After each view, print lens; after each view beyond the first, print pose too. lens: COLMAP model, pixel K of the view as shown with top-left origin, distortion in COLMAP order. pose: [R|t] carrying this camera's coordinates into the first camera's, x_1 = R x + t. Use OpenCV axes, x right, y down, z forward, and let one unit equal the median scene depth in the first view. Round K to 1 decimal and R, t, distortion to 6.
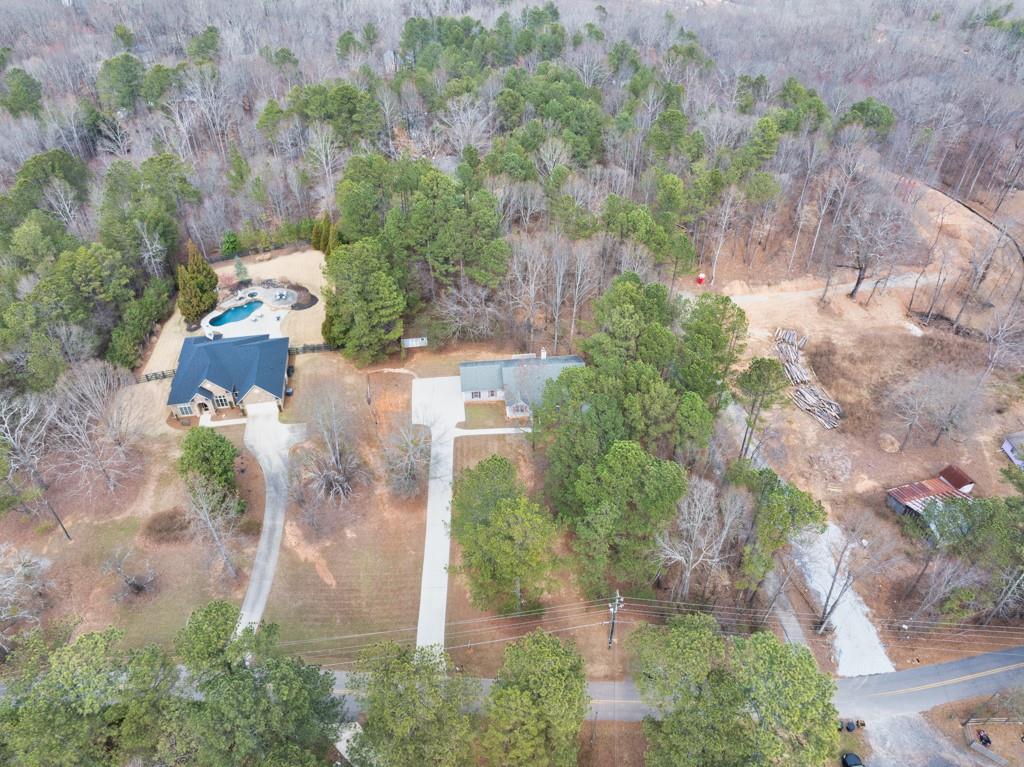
lens RADIAL K [[721.8, 0, 513.7], [0, 721.8, 377.4], [0, 0, 1]] dist [-0.028506, -0.002925]
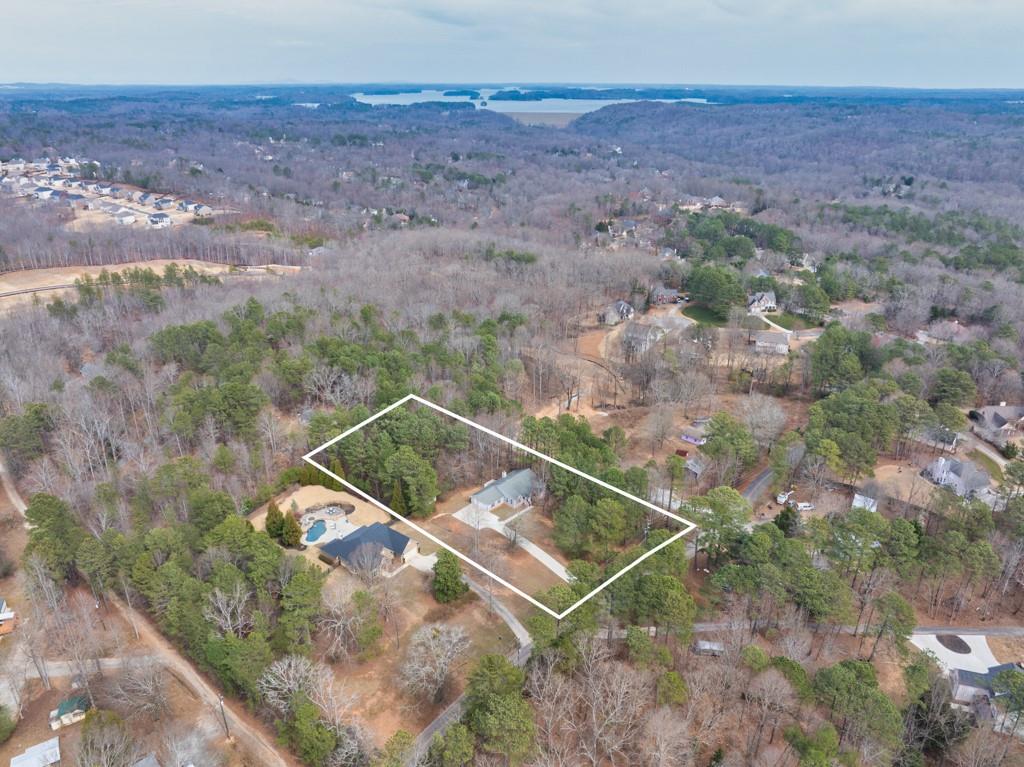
lens RADIAL K [[721.8, 0, 513.7], [0, 721.8, 377.4], [0, 0, 1]] dist [-0.028506, -0.002925]
pose [[0.738297, -0.262637, 0.621240, -0.964871], [0.432022, 0.891466, -0.136547, 0.007774], [-0.517952, 0.369202, 0.771632, -0.497928]]
